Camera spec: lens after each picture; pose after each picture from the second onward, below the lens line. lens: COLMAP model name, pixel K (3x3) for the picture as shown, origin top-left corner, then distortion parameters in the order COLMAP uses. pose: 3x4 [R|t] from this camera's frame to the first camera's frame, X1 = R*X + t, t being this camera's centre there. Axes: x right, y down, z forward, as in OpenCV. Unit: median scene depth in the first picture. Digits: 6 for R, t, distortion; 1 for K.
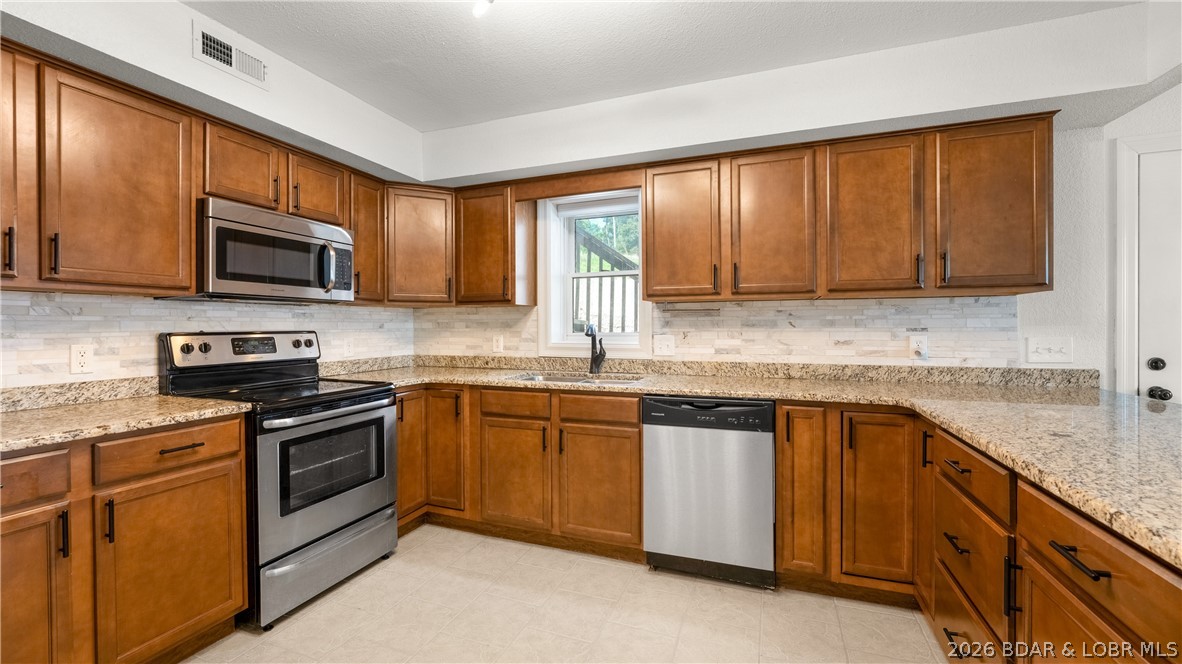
lens RADIAL K [[506.0, 0, 591.0], [0, 506.0, 332.0], [0, 0, 1]] dist [0.000046, -0.000064]
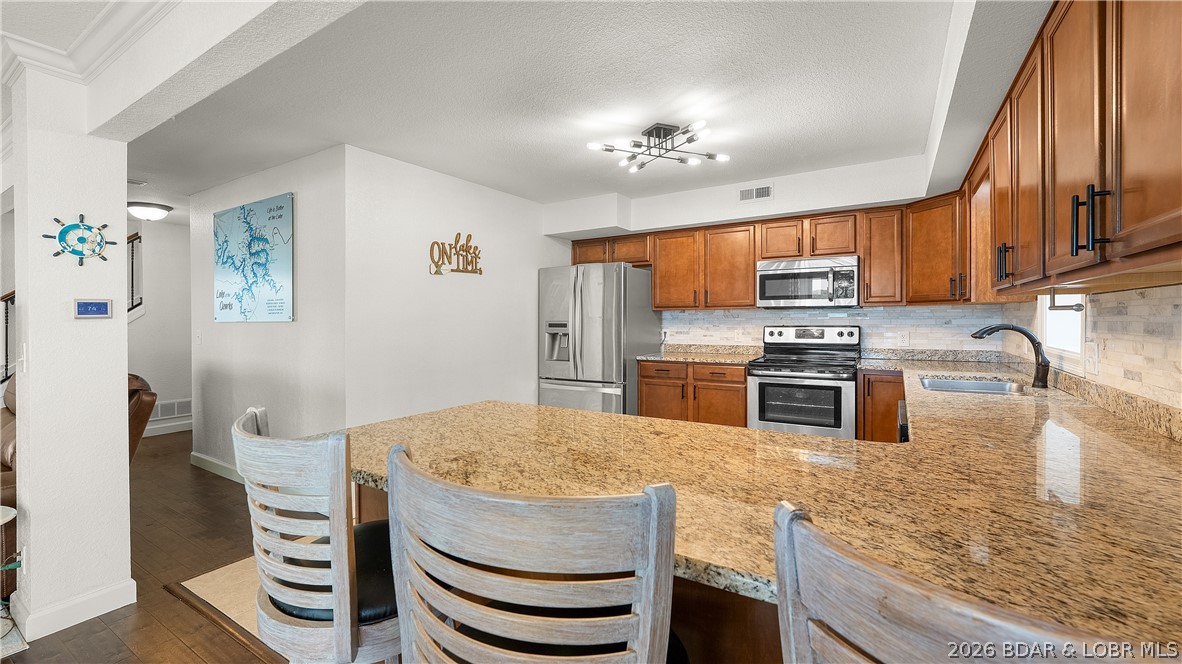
lens RADIAL K [[483.4, 0, 591.0], [0, 483.4, 332.0], [0, 0, 1]] dist [-0.000145, -0.000019]
pose [[-0.207099, 0.032824, -0.977769, 1.241637], [-0.003402, 0.999407, 0.034271, -0.037442], [0.978314, 0.010424, -0.206865, 0.686639]]
